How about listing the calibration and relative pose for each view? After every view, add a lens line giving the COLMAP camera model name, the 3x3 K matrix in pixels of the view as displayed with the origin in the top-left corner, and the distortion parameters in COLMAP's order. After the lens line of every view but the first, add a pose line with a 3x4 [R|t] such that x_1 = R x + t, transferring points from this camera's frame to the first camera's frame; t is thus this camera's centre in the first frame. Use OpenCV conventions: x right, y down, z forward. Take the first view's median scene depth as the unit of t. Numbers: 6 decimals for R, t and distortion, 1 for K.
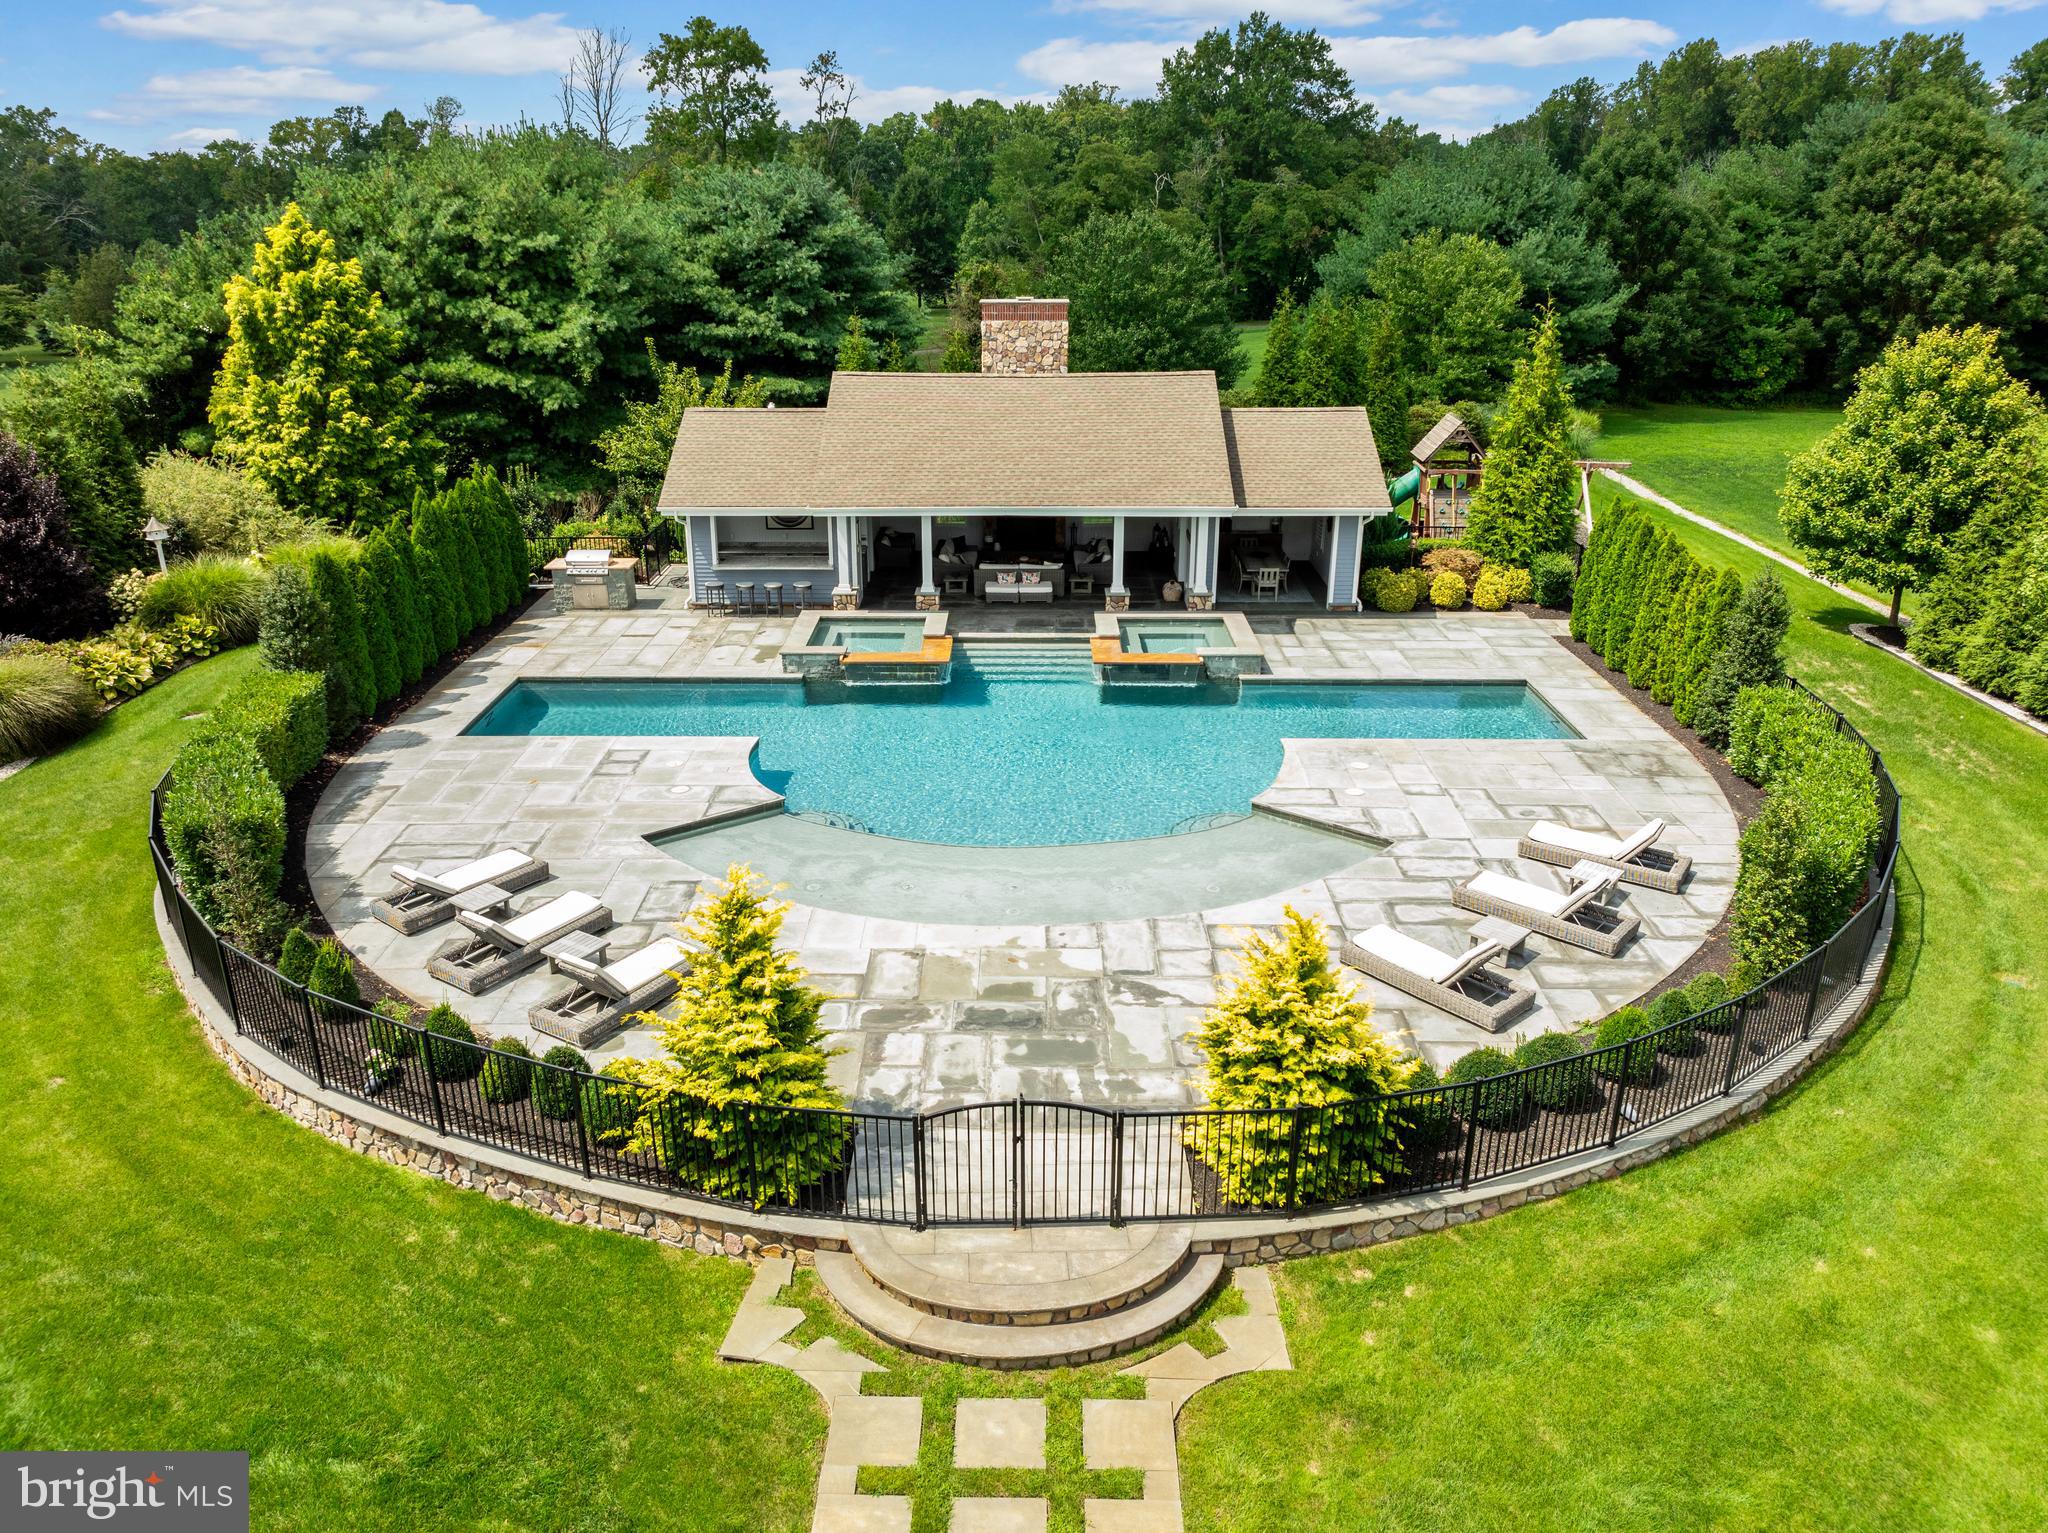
lens RADIAL K [[1446.1, 0, 987.5], [0, 1446.1, 762.5], [0, 0, 1]] dist [-0.031577, -0.002423]
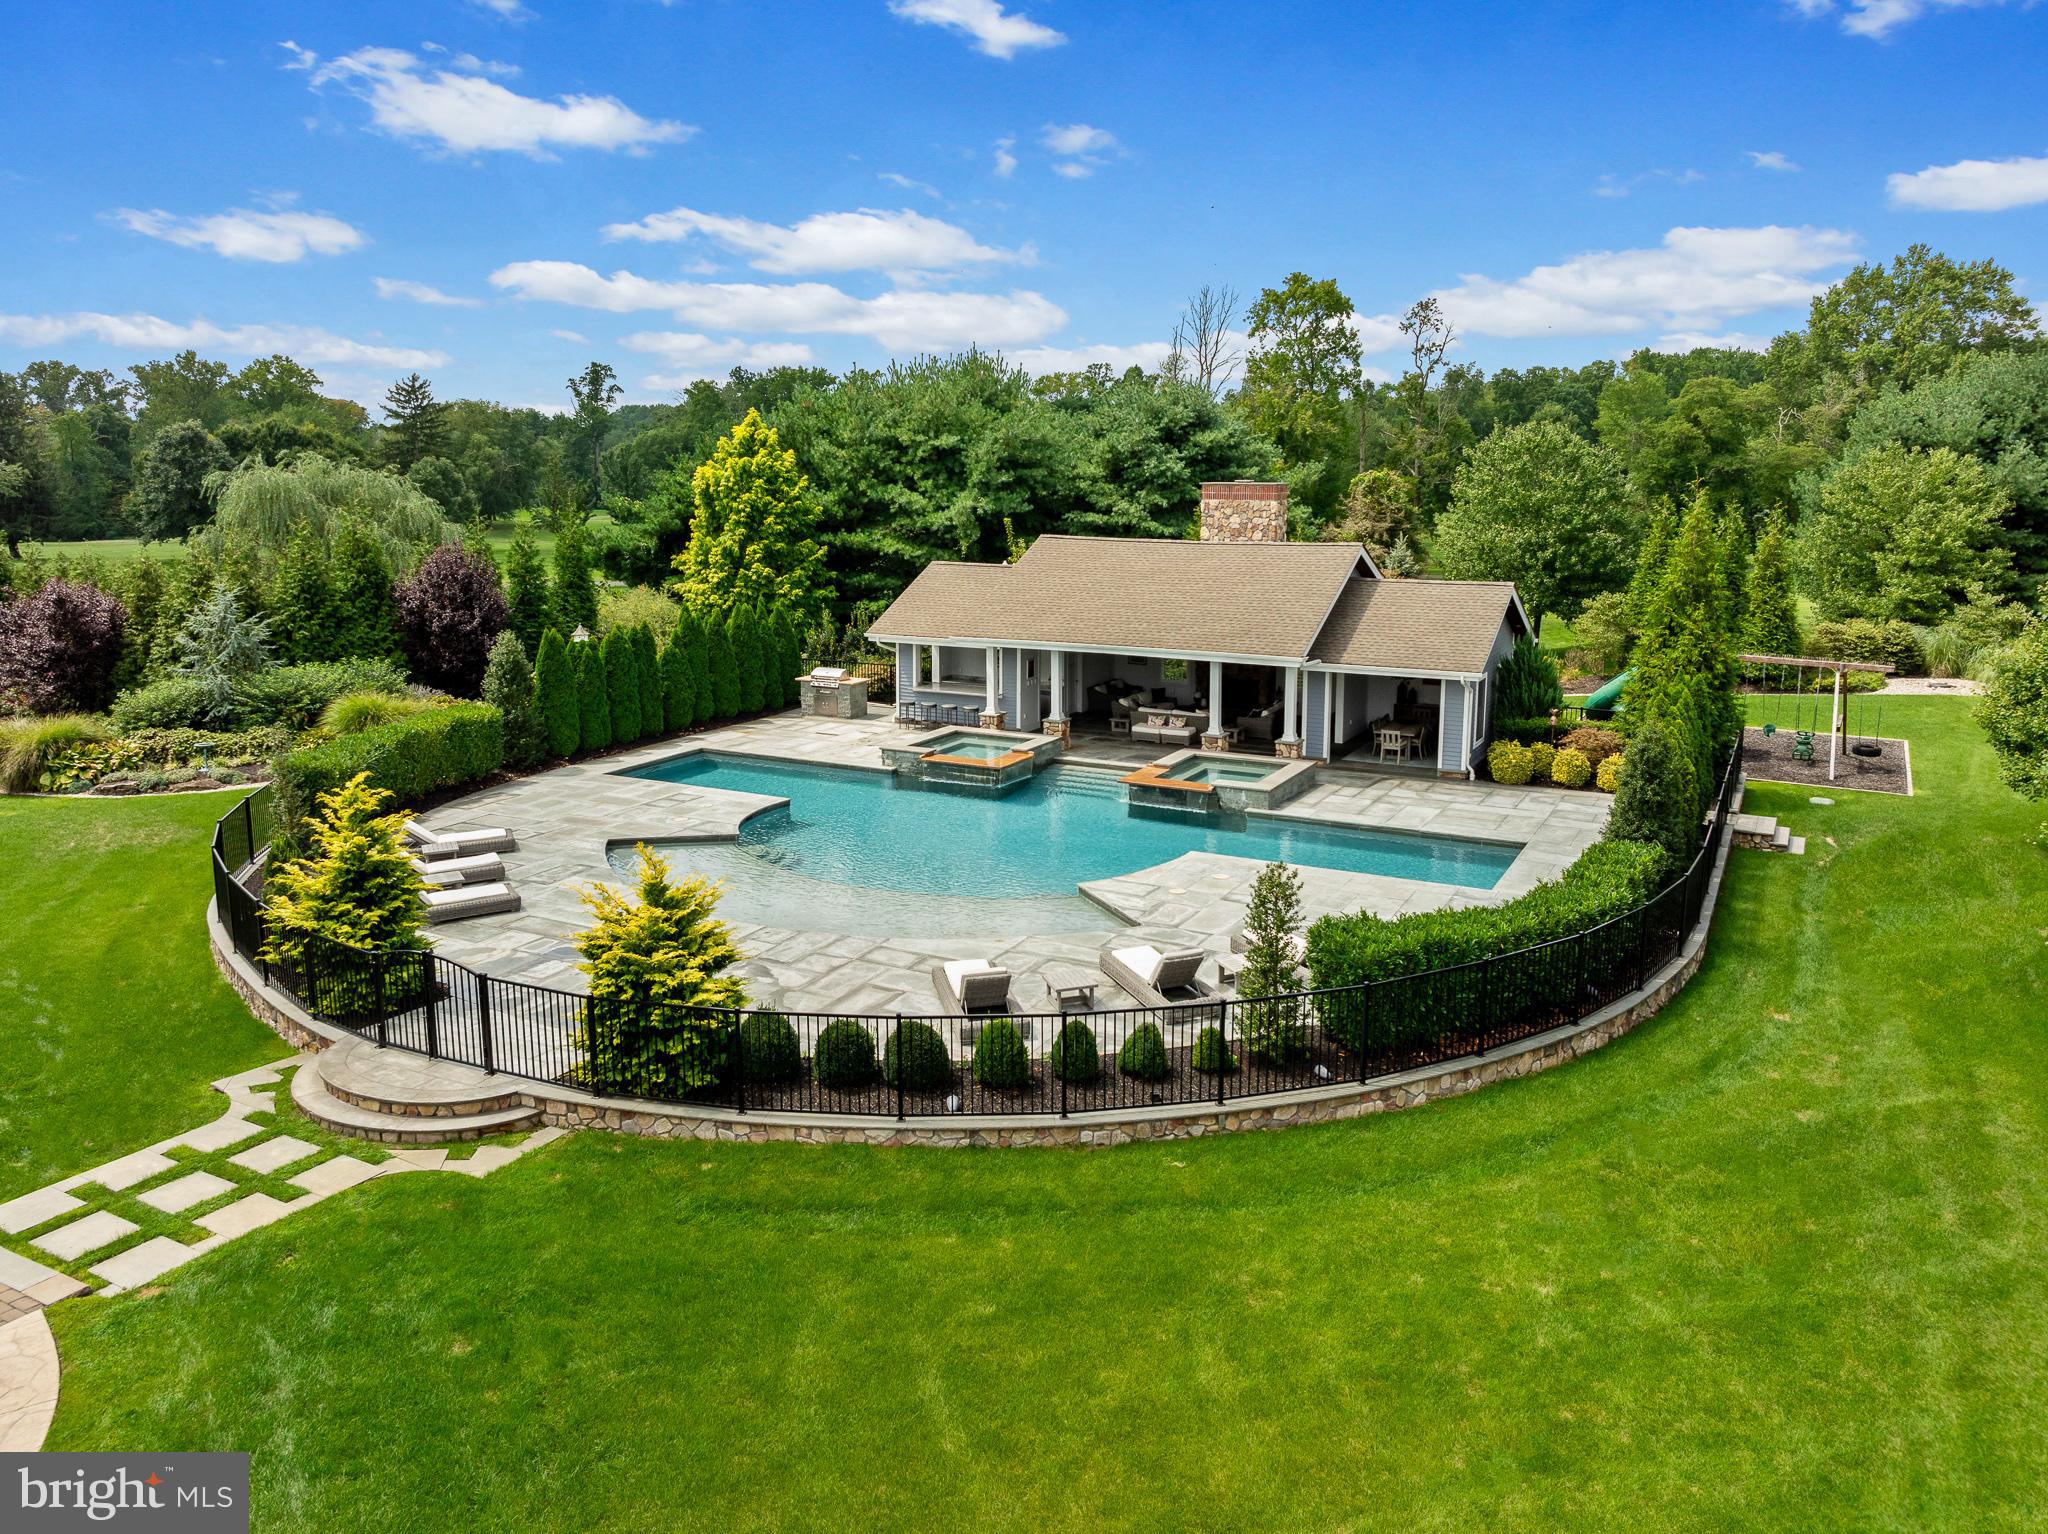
lens RADIAL K [[1452.7, 0, 1062.1], [0, 1452.7, 711.2], [0, 0, 1]] dist [-0.032819, 0.000011]
pose [[0.898030, 0.077871, -0.432987, 0.328874], [-0.160489, 0.974370, -0.157625, 0.038328], [0.409615, 0.211041, 0.887512, -0.001834]]
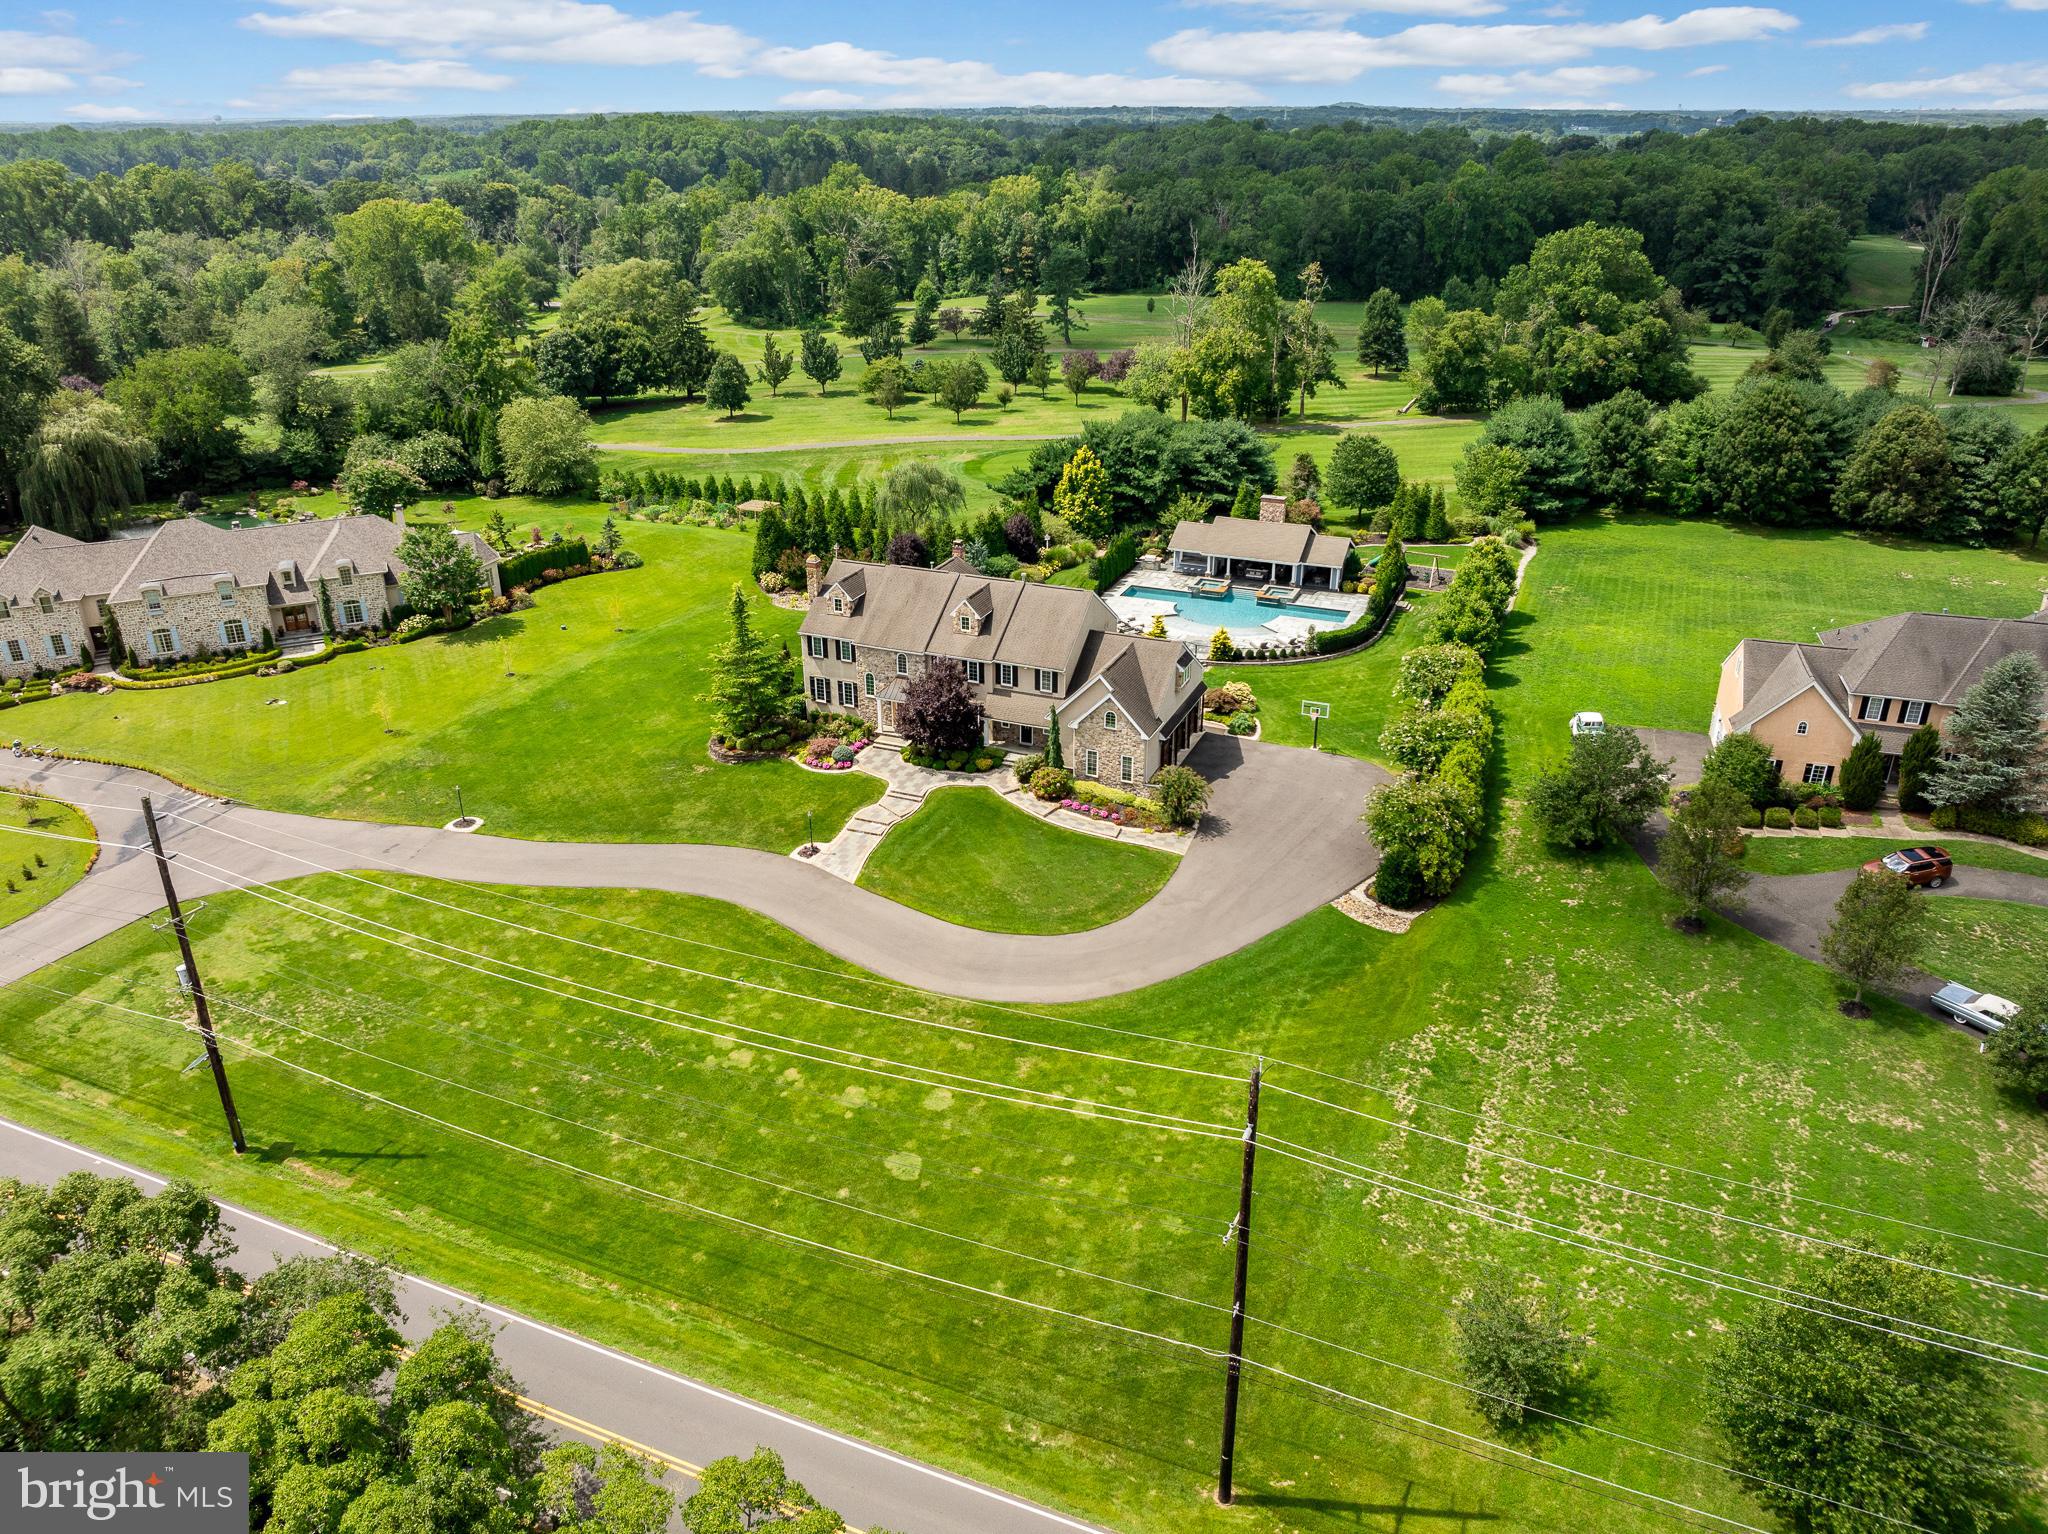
lens RADIAL K [[1430.2, 0, 1024.0], [0, 1430.2, 767.0], [0, 0, 1]] dist [-0.031910, -0.001390]
pose [[0.930852, 0.152075, -0.332247, 0.626508], [-0.129527, 0.987562, 0.089130, 0.099819], [0.341669, -0.039931, 0.938972, -2.239624]]
